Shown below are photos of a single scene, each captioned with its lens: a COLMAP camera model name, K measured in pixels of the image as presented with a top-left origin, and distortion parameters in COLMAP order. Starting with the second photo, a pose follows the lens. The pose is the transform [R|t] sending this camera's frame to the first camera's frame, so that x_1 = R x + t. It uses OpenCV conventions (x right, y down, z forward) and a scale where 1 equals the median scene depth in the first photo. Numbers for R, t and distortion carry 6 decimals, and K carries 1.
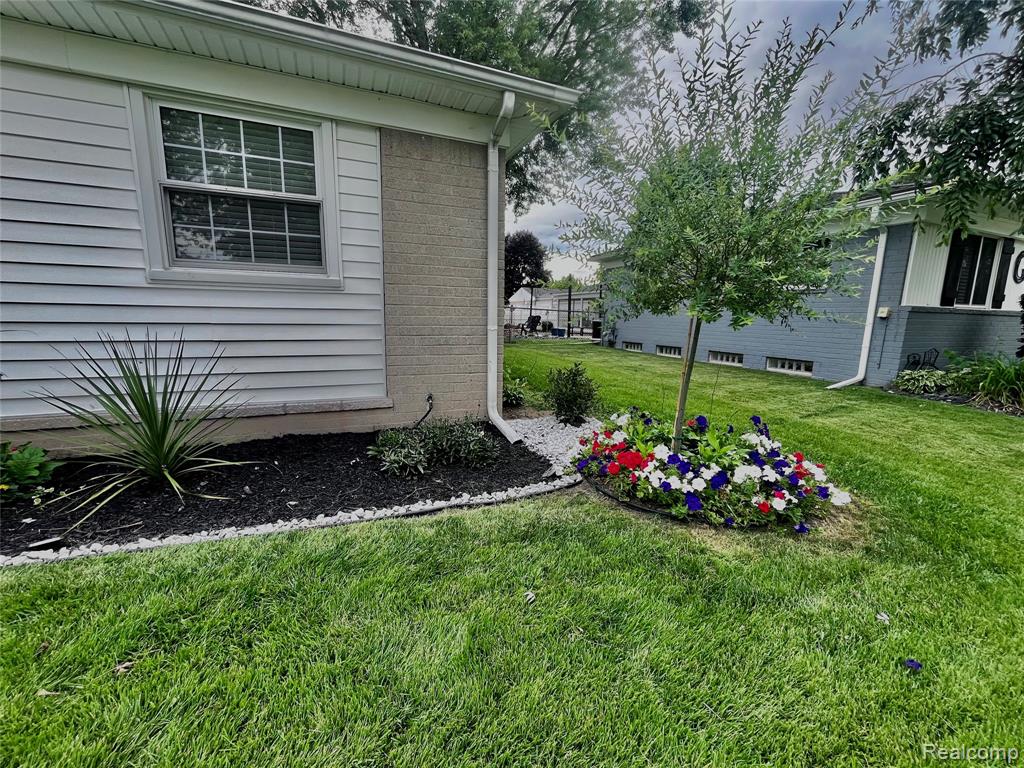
lens RADIAL K [[419.3, 0, 509.9], [0, 419.3, 386.2], [0, 0, 1]] dist [-0.002175, -0.000267]
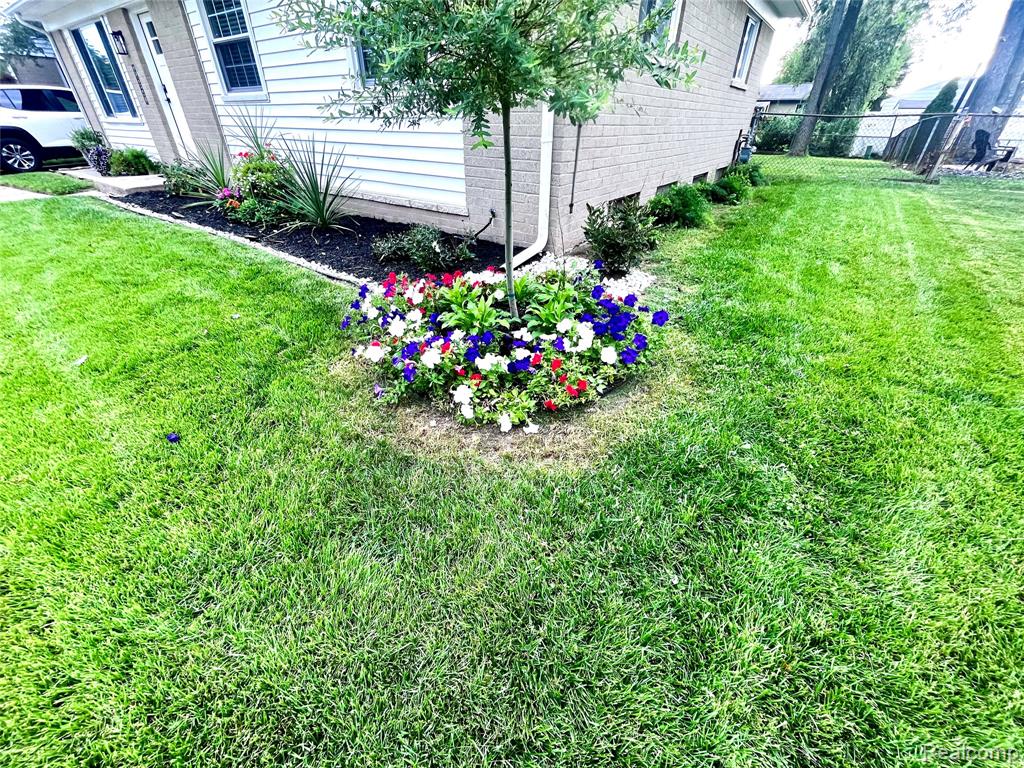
lens RADIAL K [[419.3, 0, 507.9], [0, 419.3, 388.1], [0, 0, 1]] dist [-0.002175, -0.000267]
pose [[0.520353, 0.452876, -0.723972, 0.924599], [-0.137281, 0.881127, 0.452514, -0.076446], [0.842844, -0.136079, 0.520669, 0.460053]]
